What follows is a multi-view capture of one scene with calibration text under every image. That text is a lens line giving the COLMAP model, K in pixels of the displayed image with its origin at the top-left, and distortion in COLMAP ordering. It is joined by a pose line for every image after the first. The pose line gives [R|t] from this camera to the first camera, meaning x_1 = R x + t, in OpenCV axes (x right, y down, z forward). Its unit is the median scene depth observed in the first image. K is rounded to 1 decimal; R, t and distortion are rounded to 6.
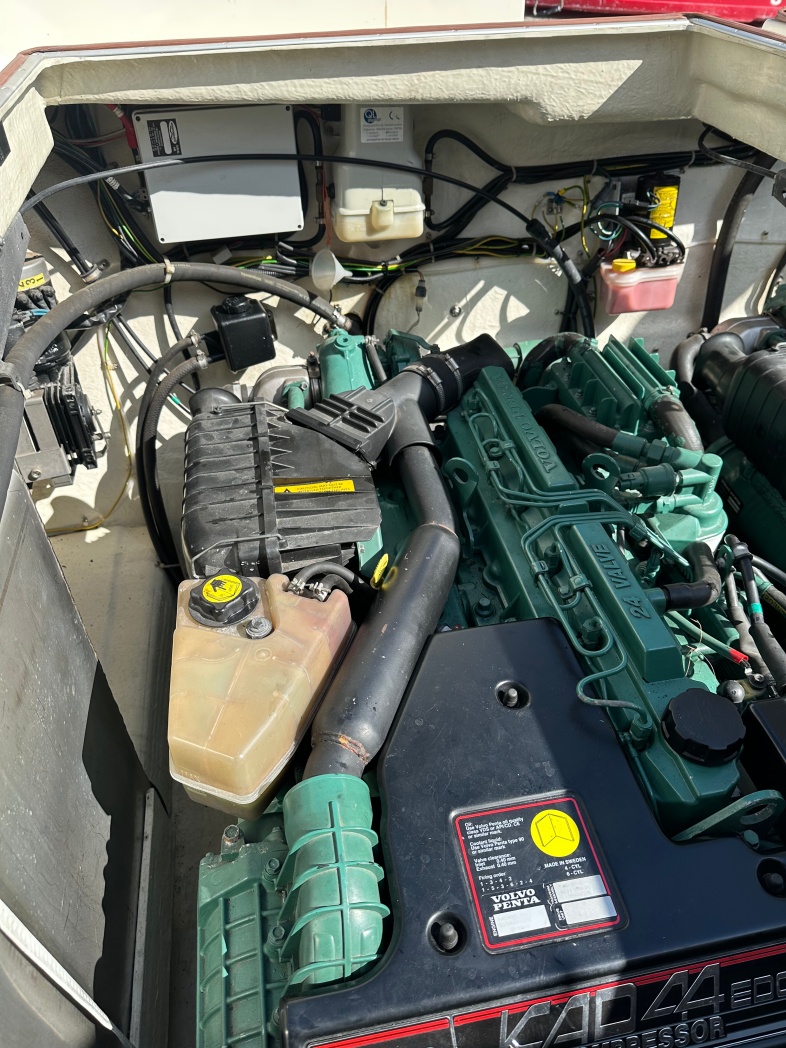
lens RADIAL K [[738.3, 0, 377.8], [0, 738.3, 526.0], [0, 0, 1]] dist [0.052564, -0.062705]
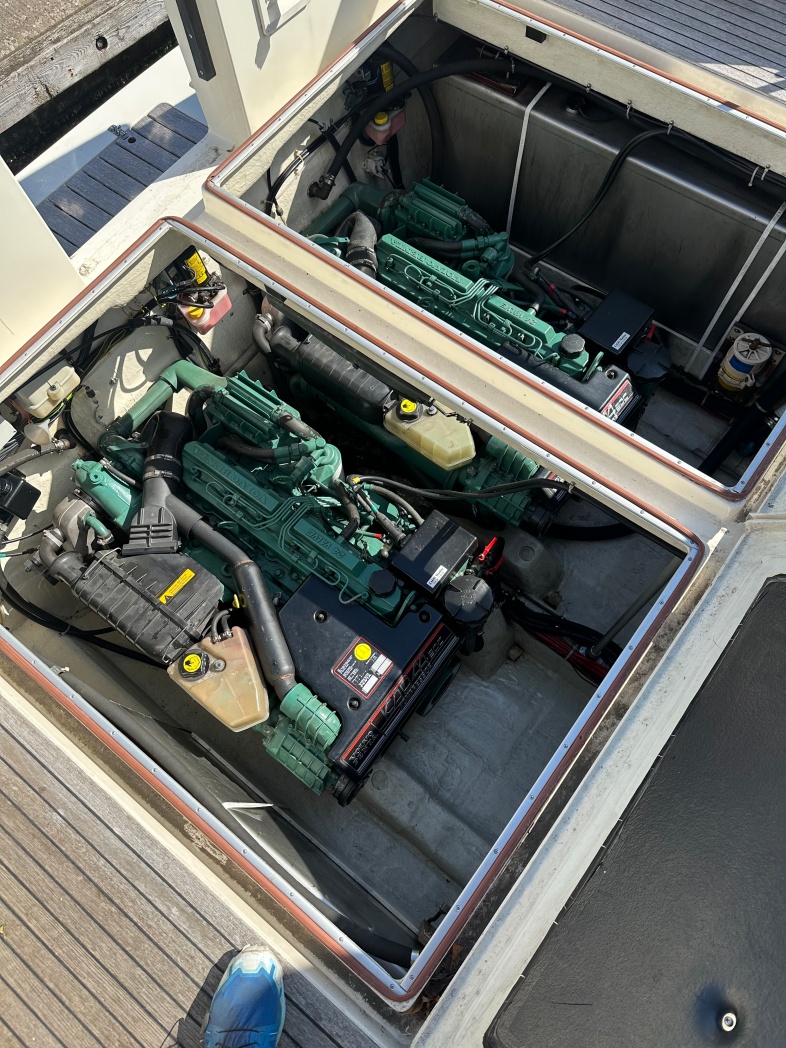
lens RADIAL K [[738.3, 0, 396.6], [0, 738.3, 522.9], [0, 0, 1]] dist [0.052564, -0.062705]
pose [[0.733482, -0.632975, 0.247682, -0.046612], [0.466409, 0.733771, 0.494007, -1.052224], [-0.494436, -0.246824, 0.833433, -1.066345]]
